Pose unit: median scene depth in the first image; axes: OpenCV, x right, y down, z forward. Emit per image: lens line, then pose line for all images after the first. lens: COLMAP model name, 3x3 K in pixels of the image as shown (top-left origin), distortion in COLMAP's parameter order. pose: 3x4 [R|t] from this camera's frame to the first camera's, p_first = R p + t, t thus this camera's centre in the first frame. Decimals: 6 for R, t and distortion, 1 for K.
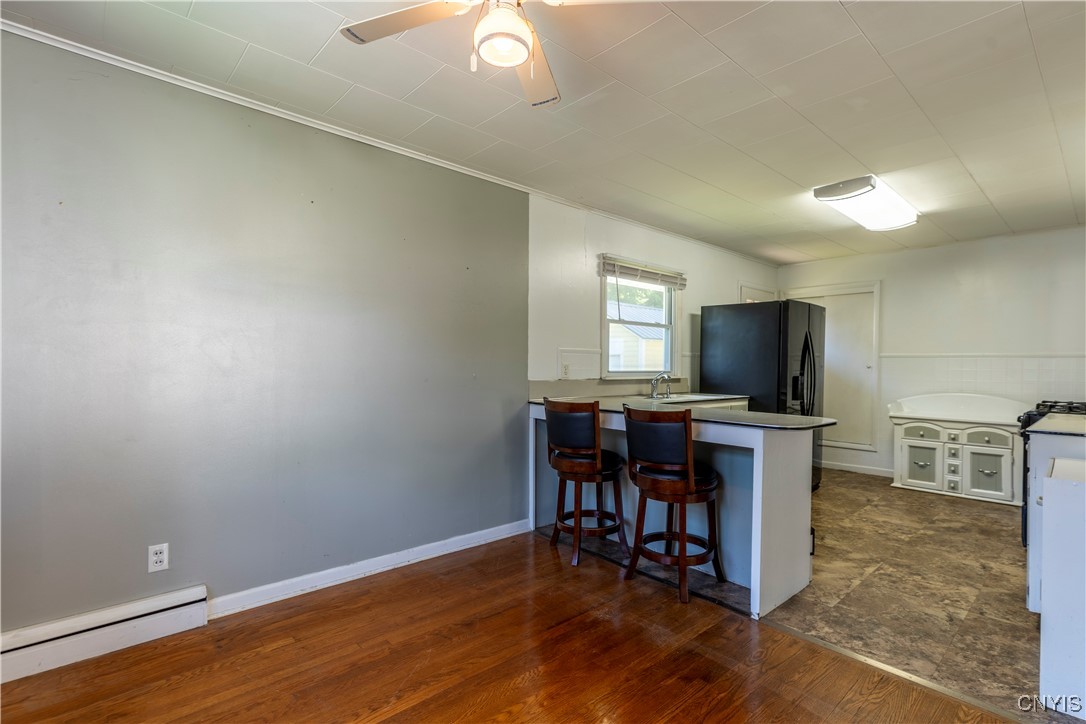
lens RADIAL K [[515.7, 0, 550.6], [0, 515.7, 370.4], [0, 0, 1]] dist [0.009507, 0.000219]
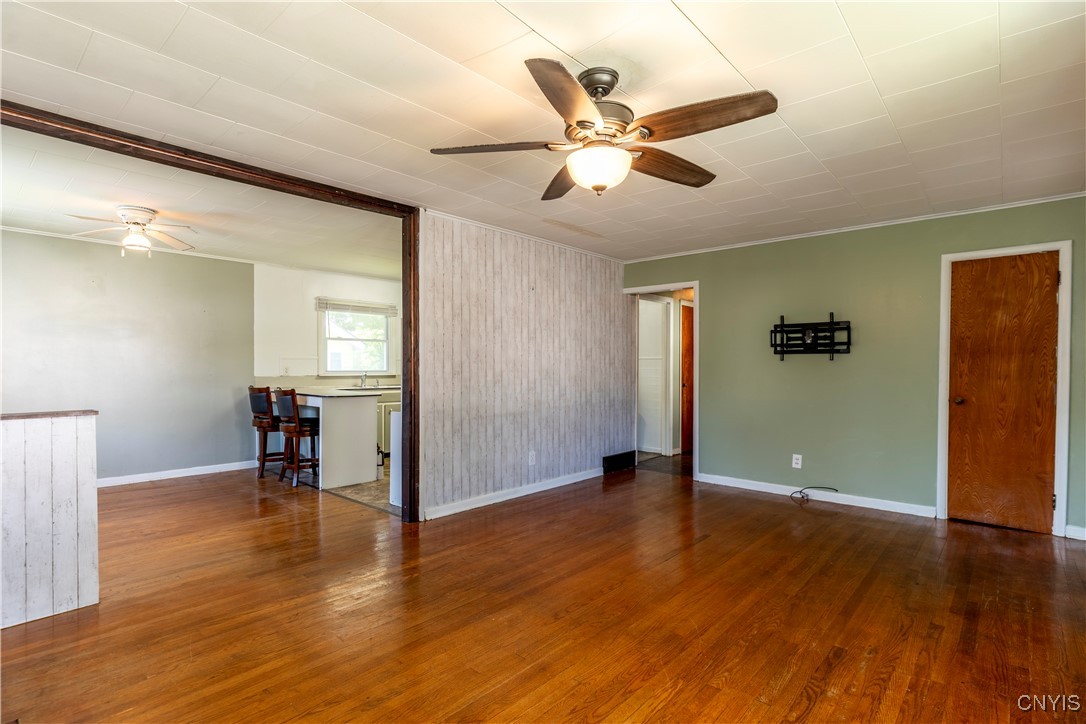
lens RADIAL K [[530.5, 0, 546.9], [0, 530.5, 370.1], [0, 0, 1]] dist [-0.015380, 0.005982]
pose [[0.994776, -0.008413, 0.101732, 0.873078], [0.008789, 0.999956, -0.003250, 0.015512], [-0.101700, 0.004127, 0.994807, -0.957811]]
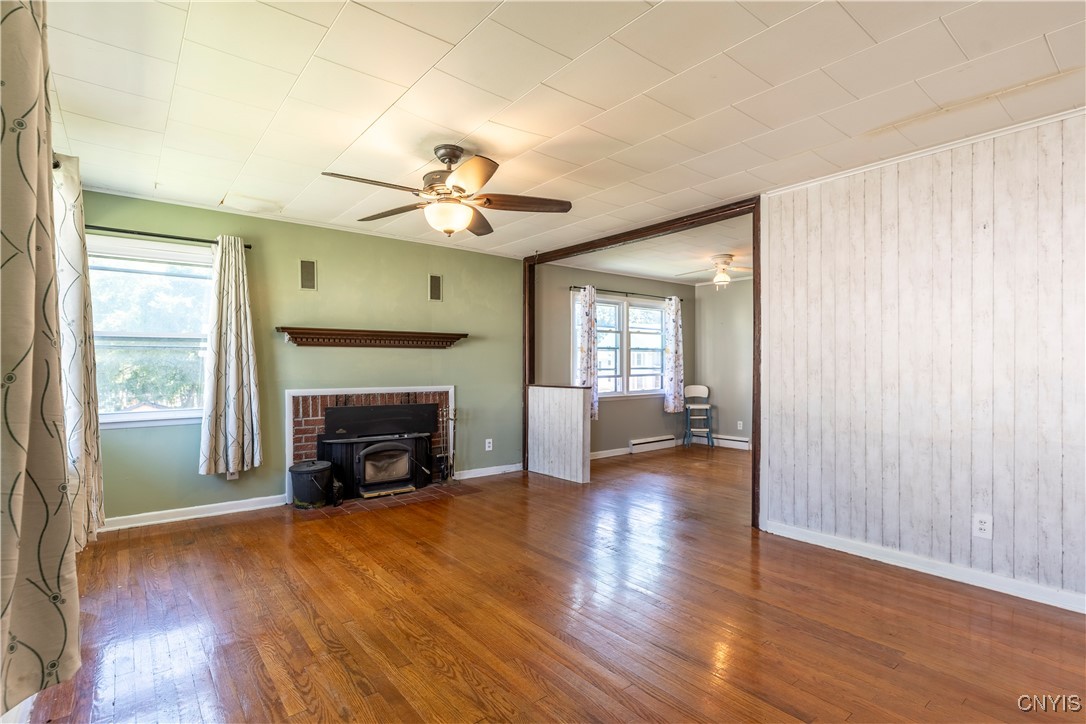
lens RADIAL K [[530.5, 0, 550.2], [0, 530.5, 368.0], [0, 0, 1]] dist [-0.015380, 0.005982]
pose [[-0.061572, -0.004167, -0.998094, 1.981396], [-0.014314, 0.999892, -0.003292, 0.020131], [0.998000, 0.014084, -0.061625, -0.003887]]
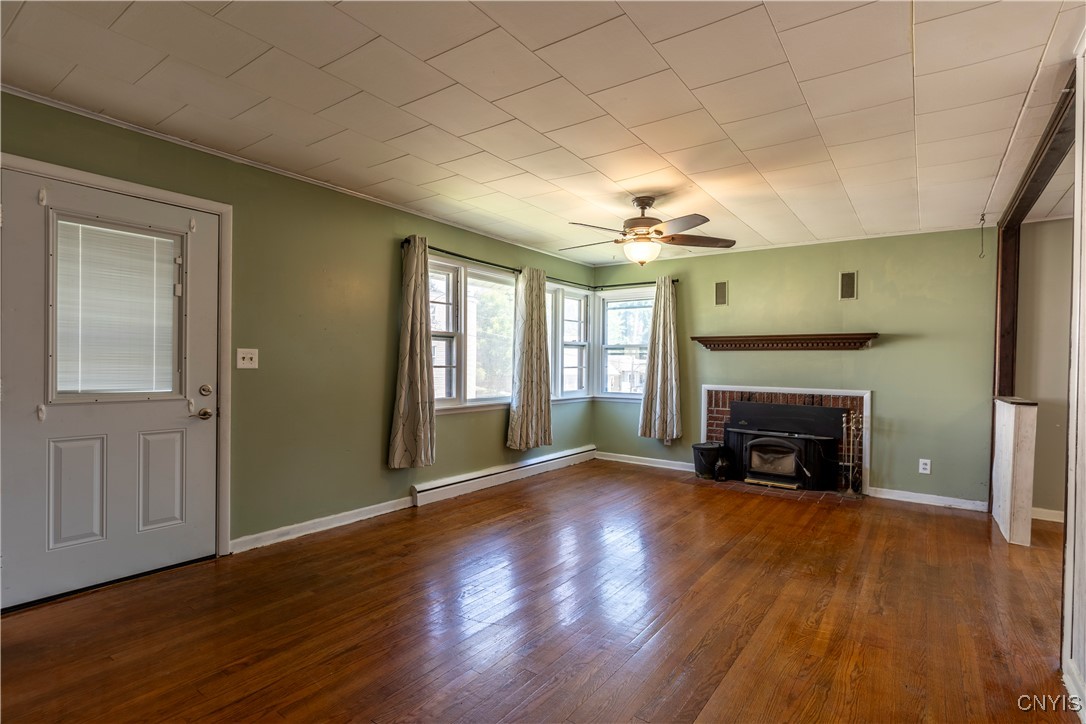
lens RADIAL K [[530.5, 0, 547.3], [0, 530.5, 369.8], [0, 0, 1]] dist [-0.015380, 0.005982]
pose [[-0.979573, -0.020221, -0.200067, 1.490213], [-0.025446, 0.999398, 0.023578, 0.000981], [0.199470, 0.028187, -0.979498, 0.951996]]
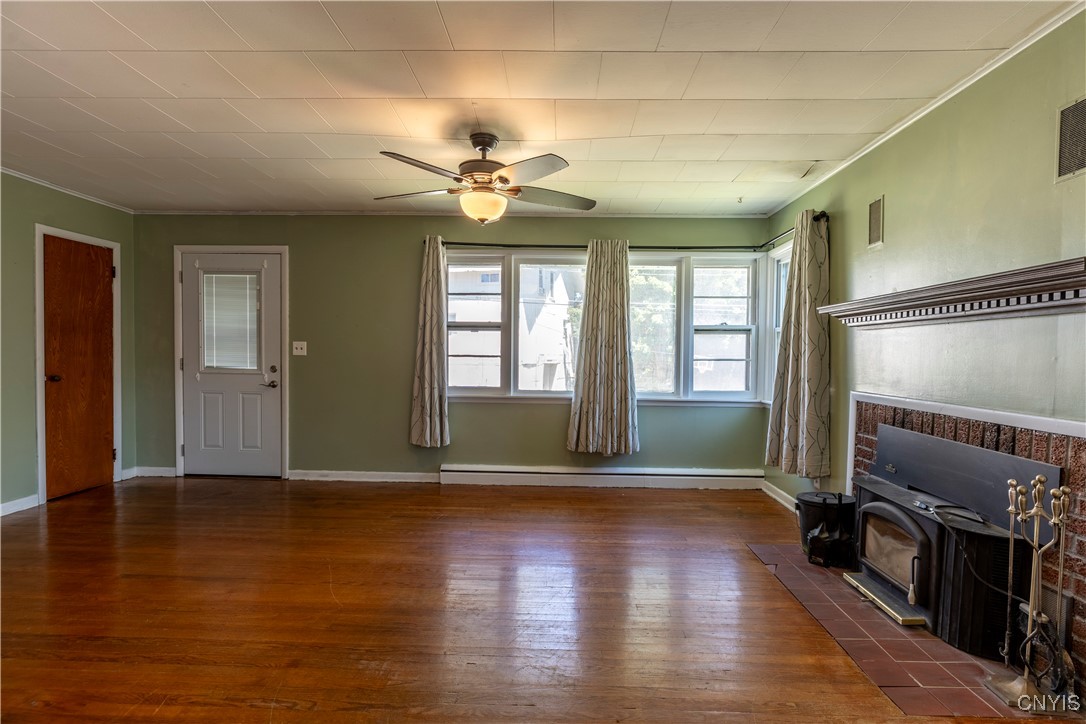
lens RADIAL K [[530.5, 0, 549.1], [0, 530.5, 370.4], [0, 0, 1]] dist [-0.015380, 0.005982]
pose [[-0.716157, -0.042543, 0.696641, 0.231654], [-0.011774, 0.998735, 0.048888, -0.001074], [-0.697840, 0.026809, -0.715752, 0.374979]]
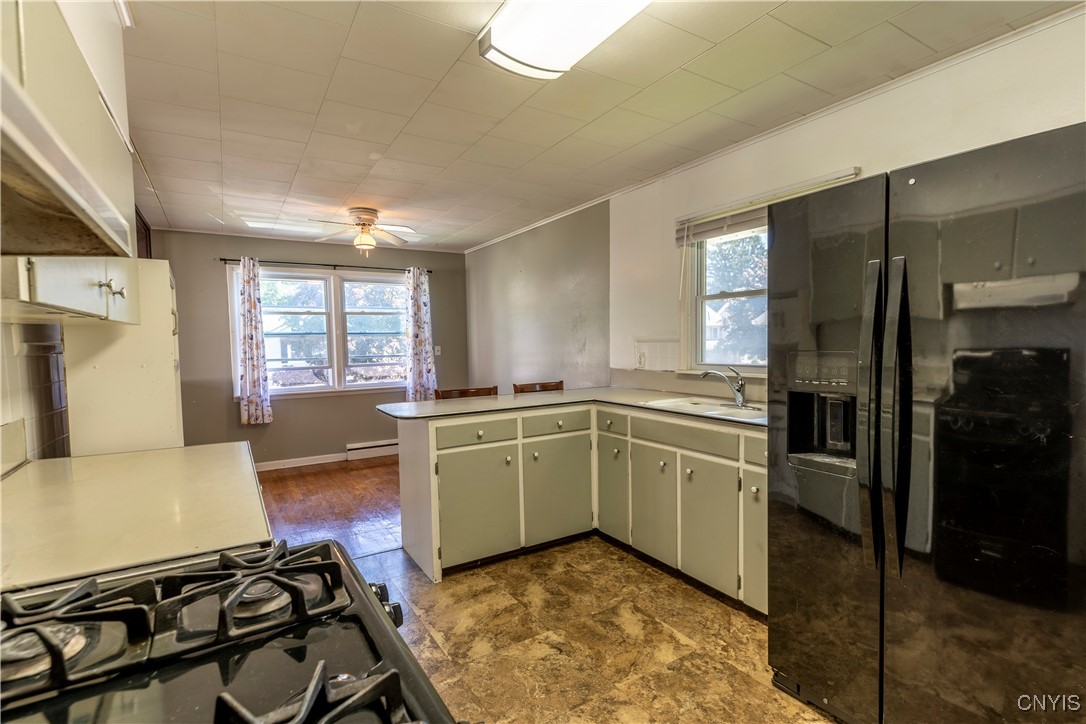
lens RADIAL K [[515.7, 0, 549.2], [0, 515.7, 370.0], [0, 0, 1]] dist [0.009507, 0.000219]
pose [[-0.188981, 0.047695, -0.980822, 1.311773], [0.000079, 0.998821, 0.048555, -0.036896], [0.981981, 0.009099, -0.188762, 1.306663]]
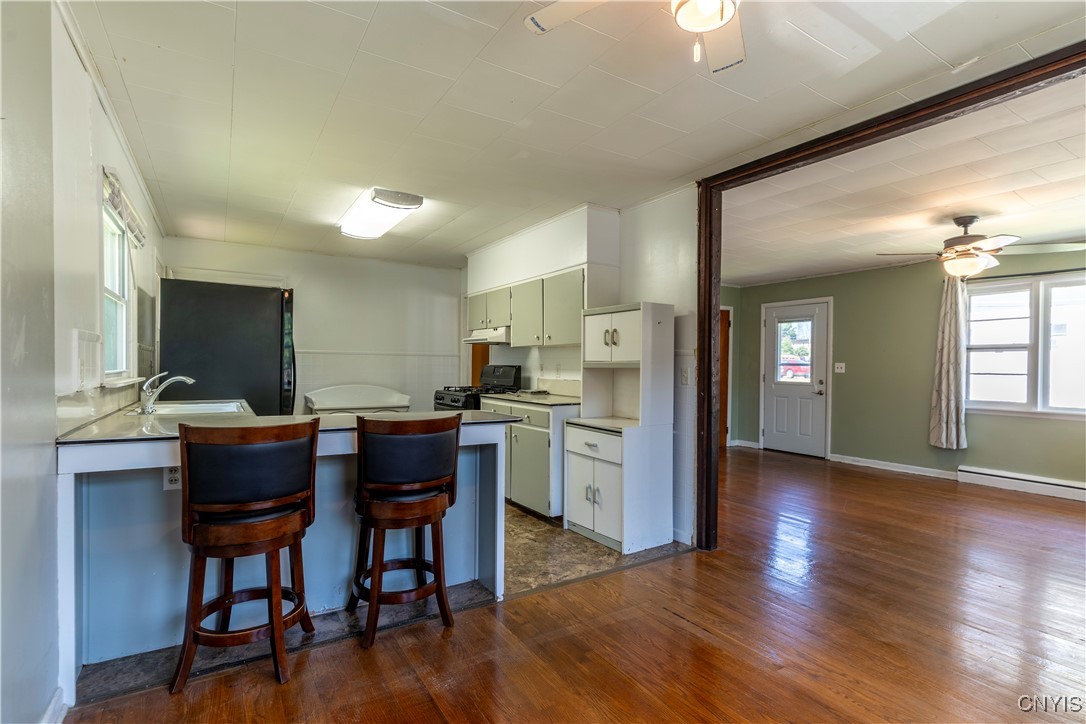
lens RADIAL K [[524.7, 0, 551.1], [0, 524.7, 371.5], [0, 0, 1]] dist [-0.004287, 0.003045]
pose [[0.178259, -0.020003, 0.983780, -0.521595], [0.004156, 0.999800, 0.019575, -0.013667], [-0.983975, 0.000599, 0.178306, 0.565219]]
